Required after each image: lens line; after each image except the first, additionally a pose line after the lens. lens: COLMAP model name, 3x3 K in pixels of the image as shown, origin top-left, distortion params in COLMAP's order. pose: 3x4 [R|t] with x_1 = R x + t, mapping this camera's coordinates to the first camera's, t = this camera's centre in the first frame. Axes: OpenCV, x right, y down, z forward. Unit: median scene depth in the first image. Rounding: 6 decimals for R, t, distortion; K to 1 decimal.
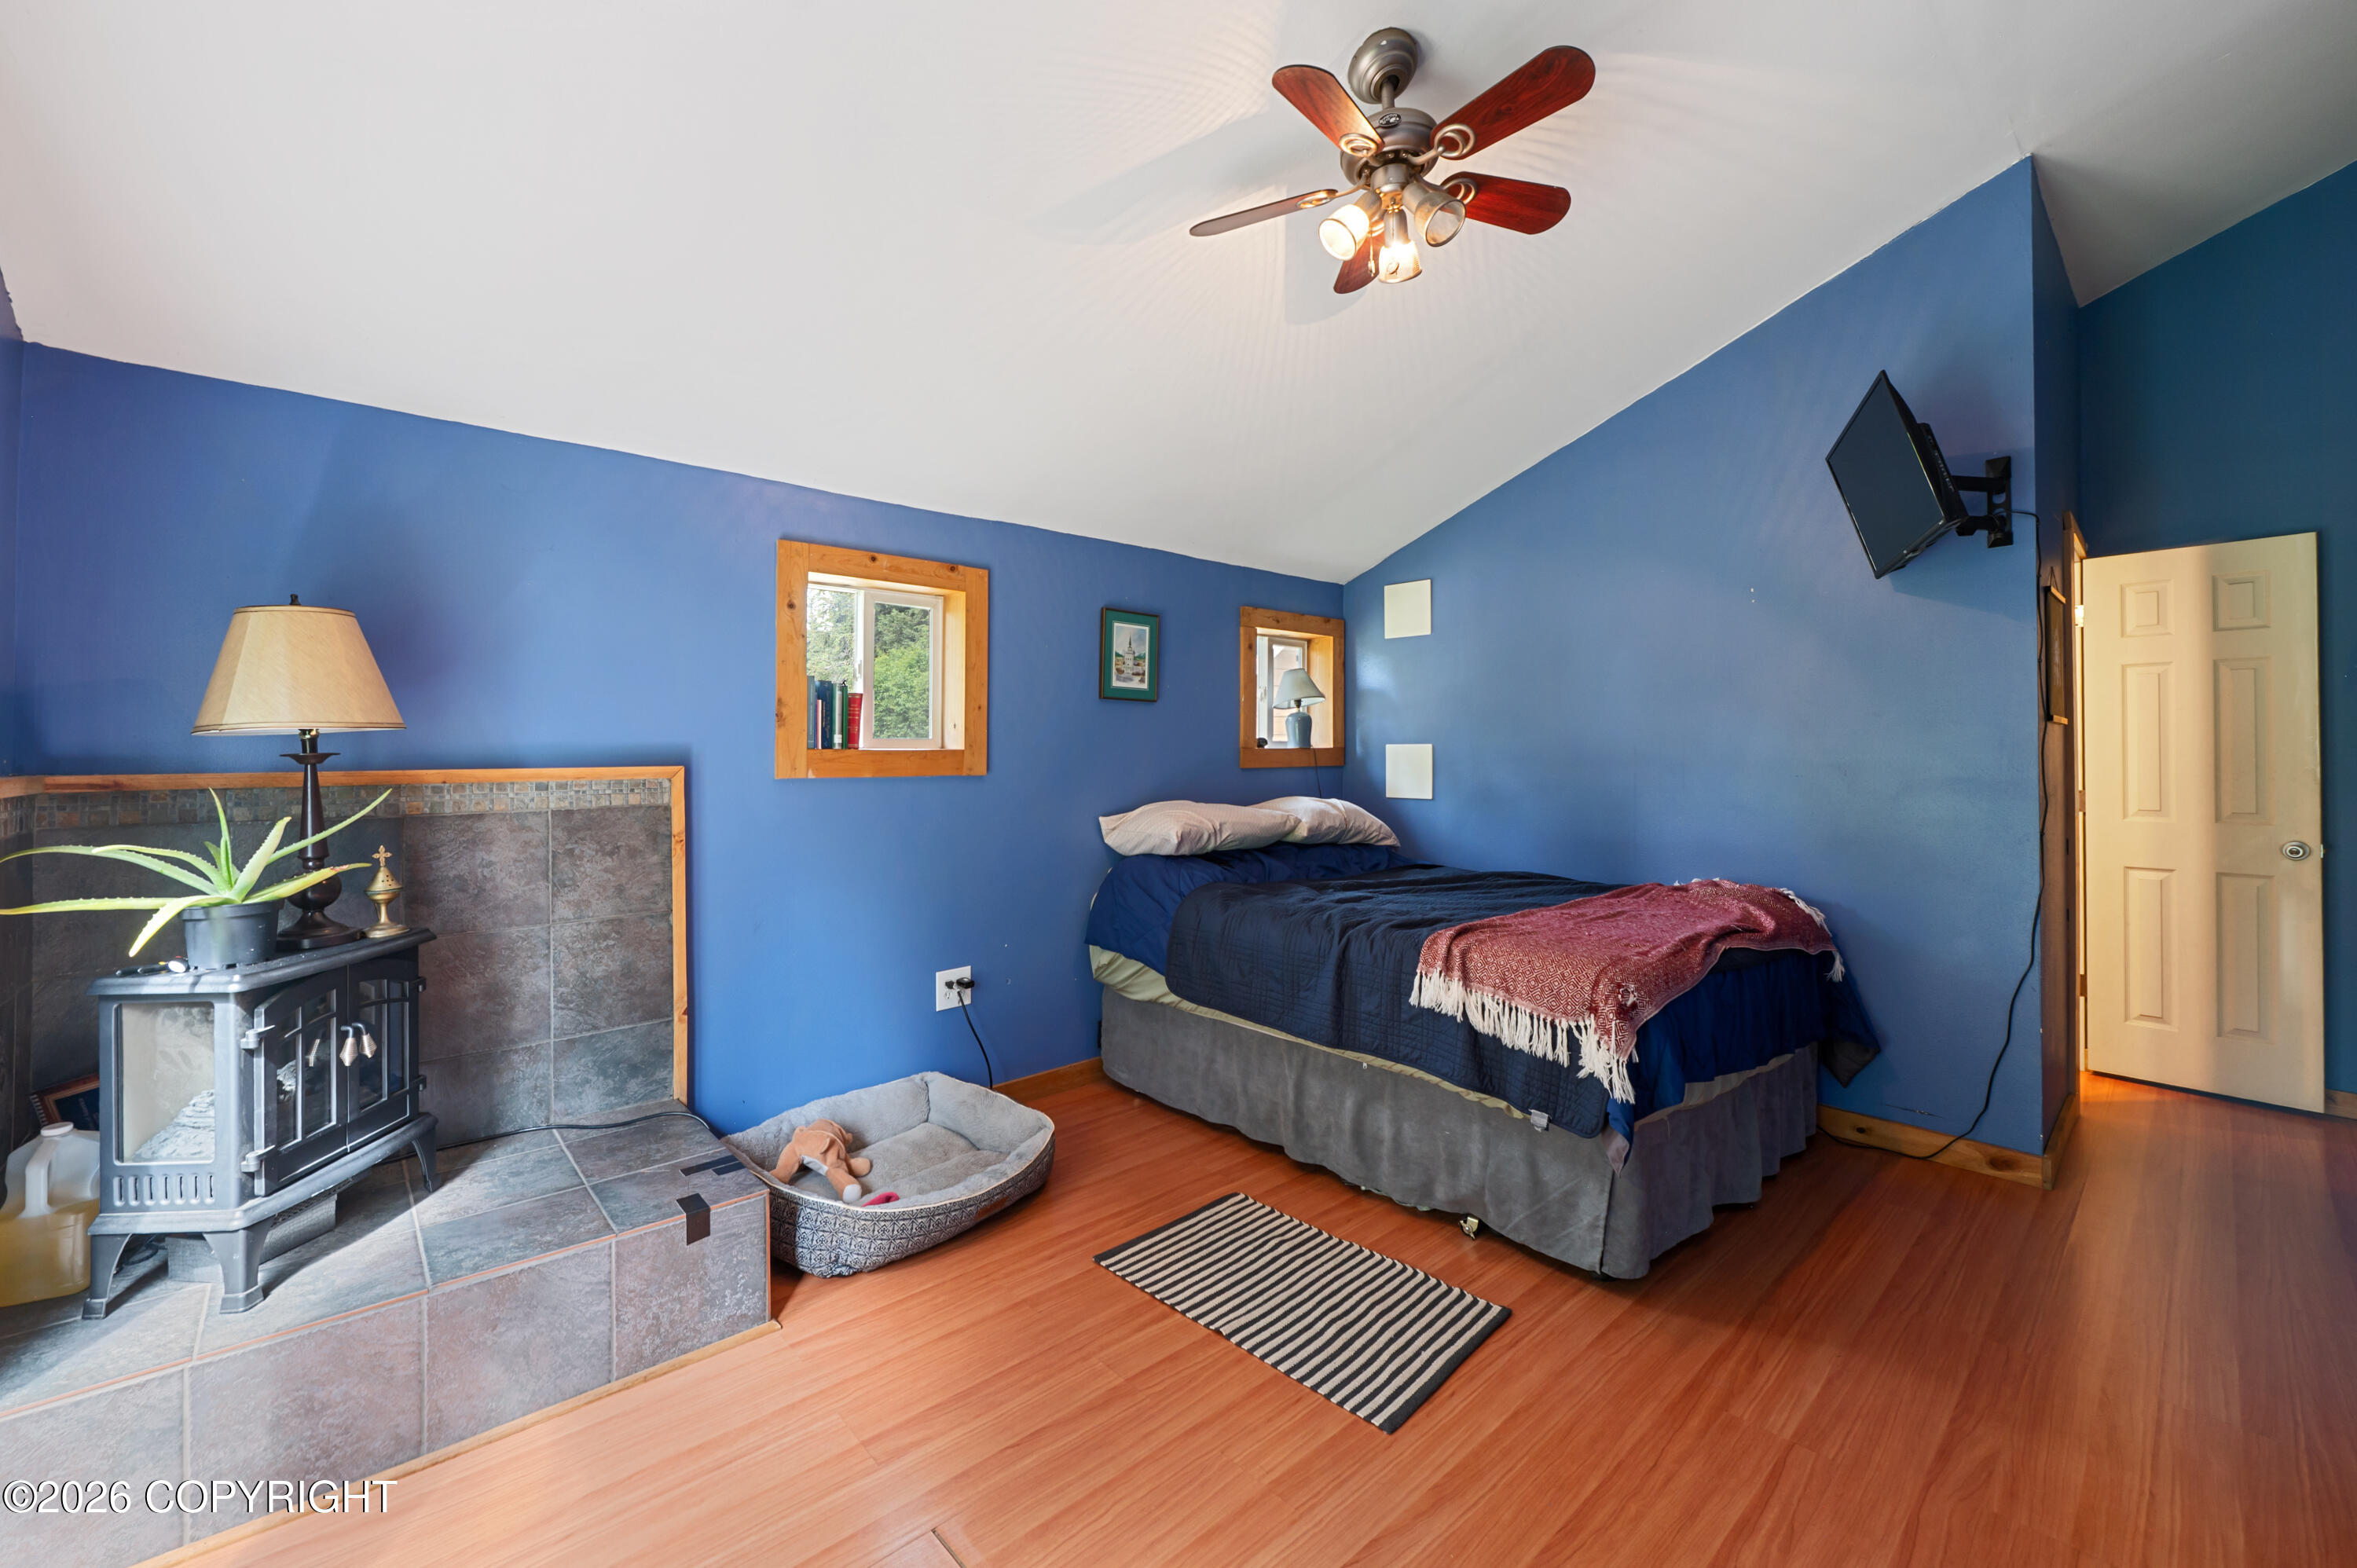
lens RADIAL K [[957.7, 0, 1197.8], [0, 957.7, 723.5], [0, 0, 1]] dist [-0.001154, -0.000201]
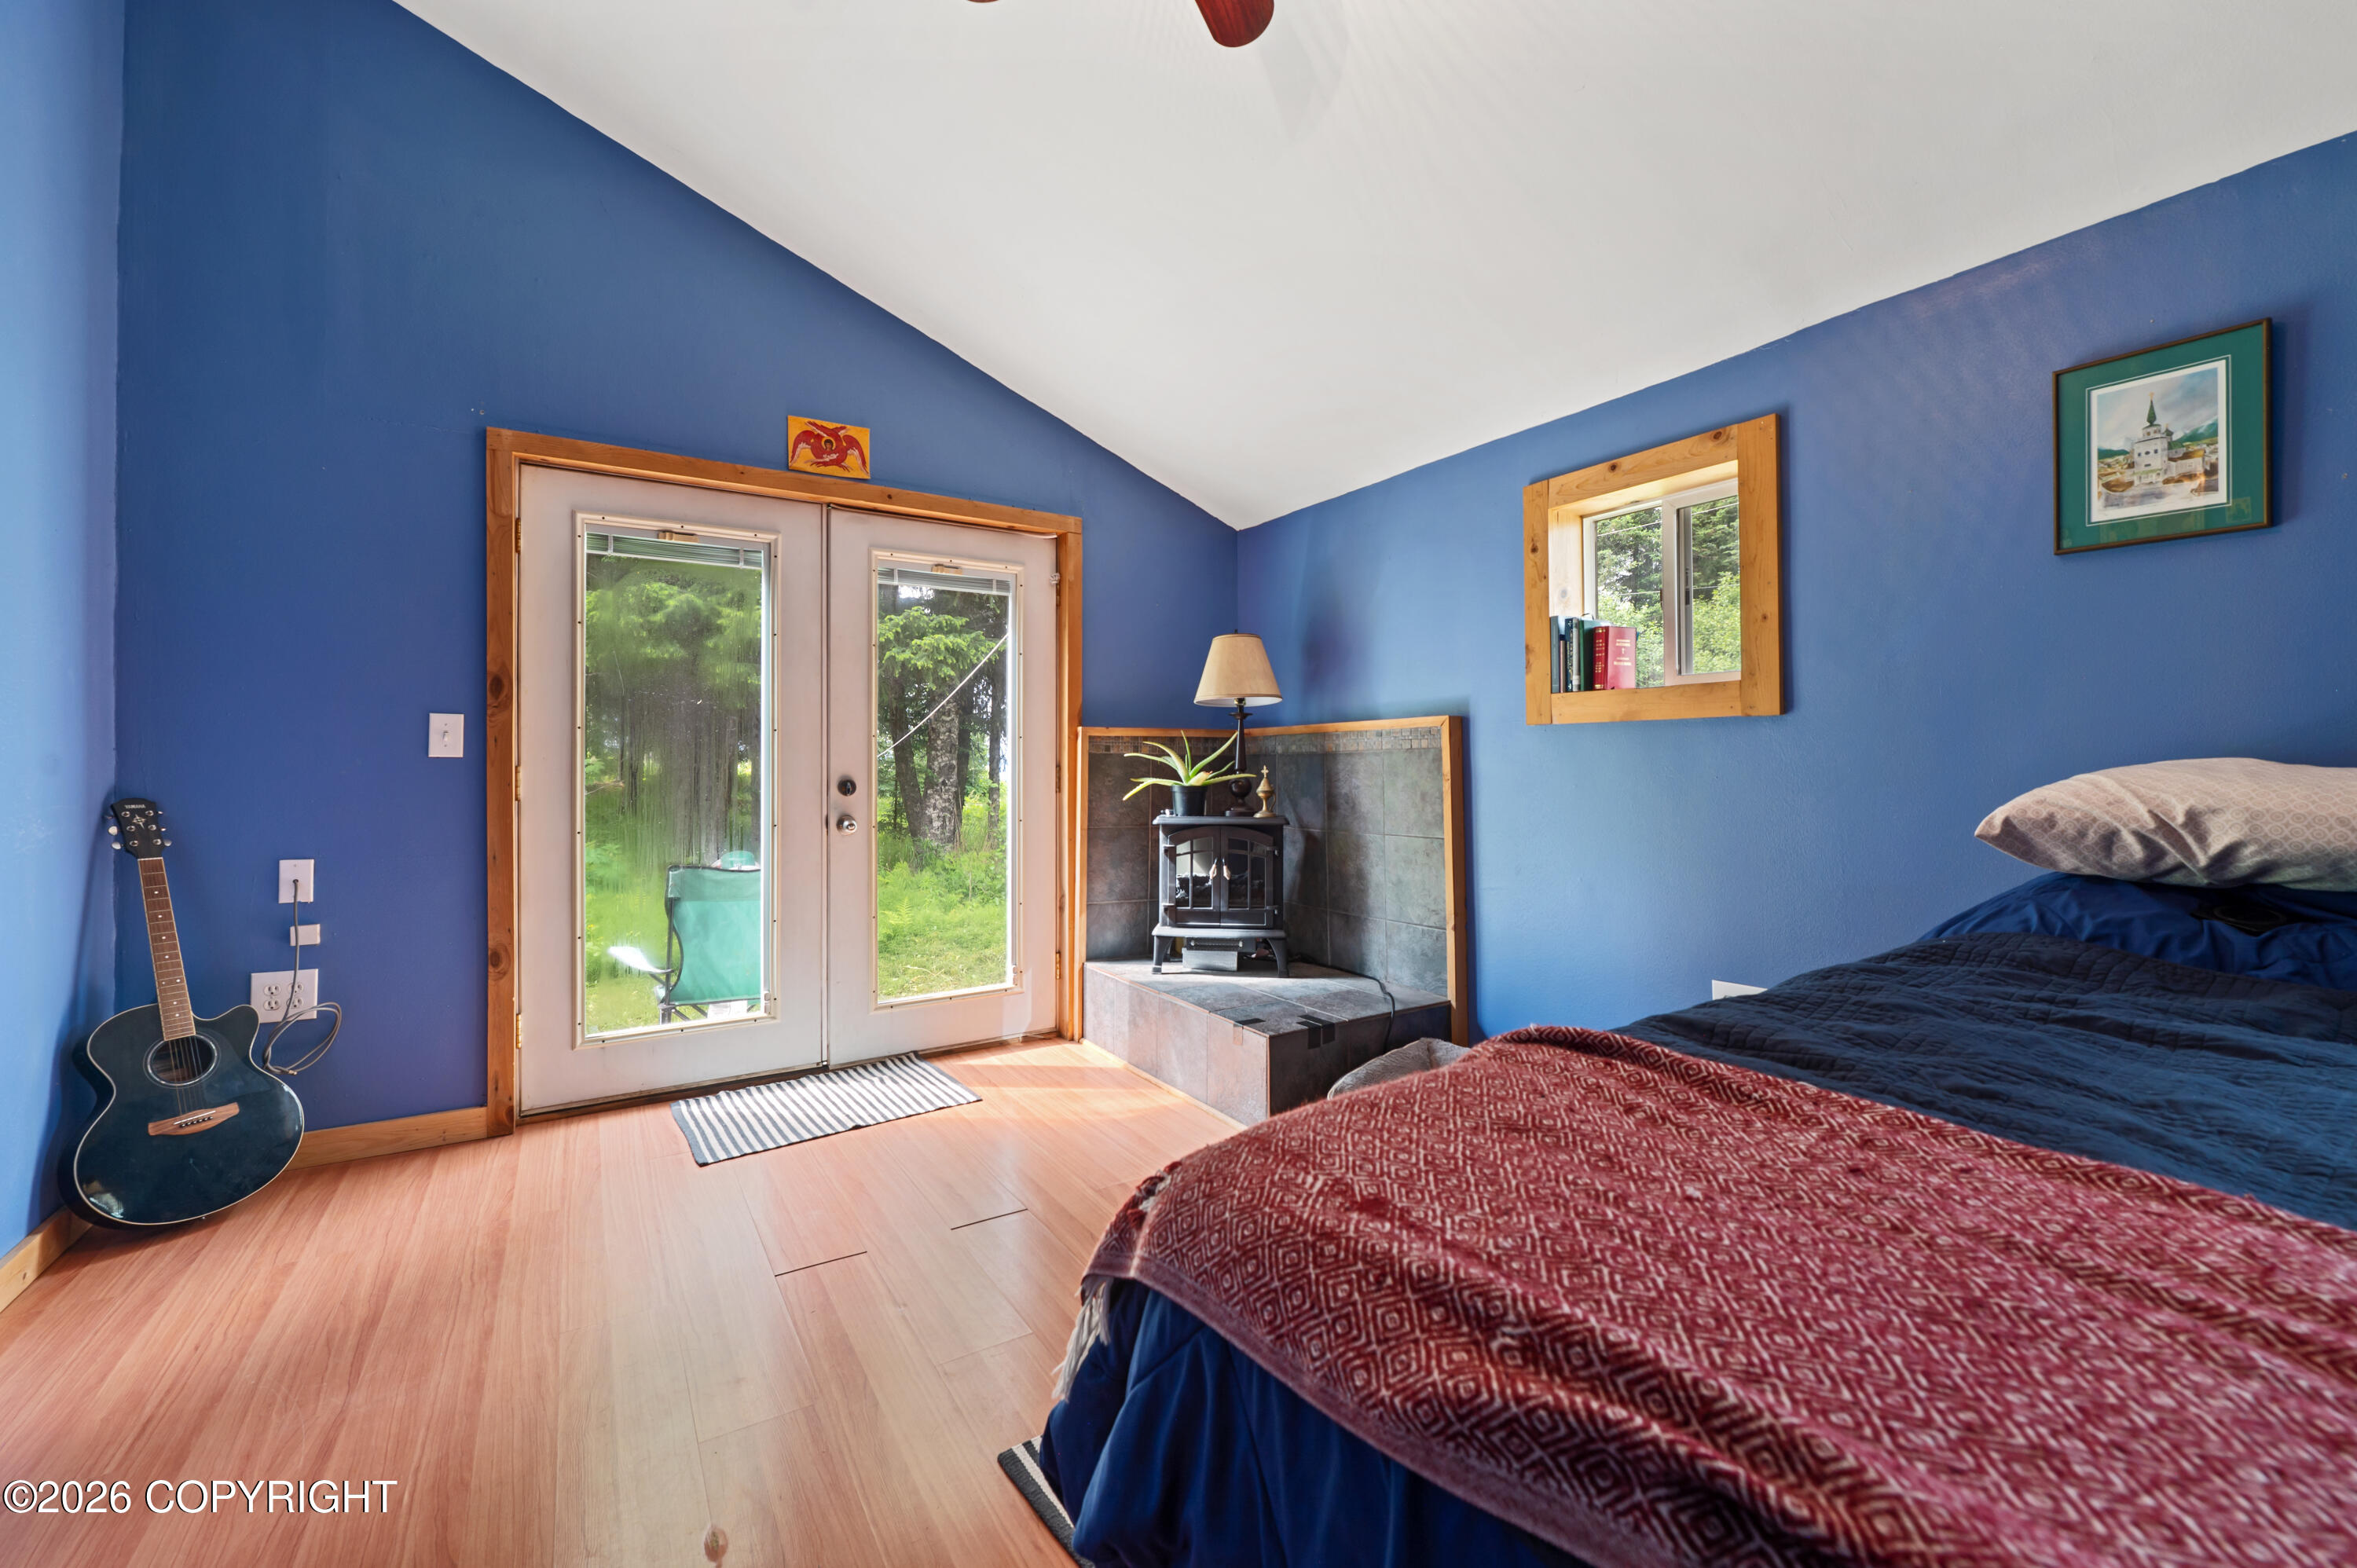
lens RADIAL K [[940.3, 0, 1180.6], [0, 940.3, 766.7], [0, 0, 1]] dist [-0.008909, -0.000075]
pose [[-0.172992, -0.001283, -0.984922, 0.588890], [0.027986, 0.999589, -0.006217, 0.096246], [0.984525, -0.028640, -0.172885, 0.806553]]
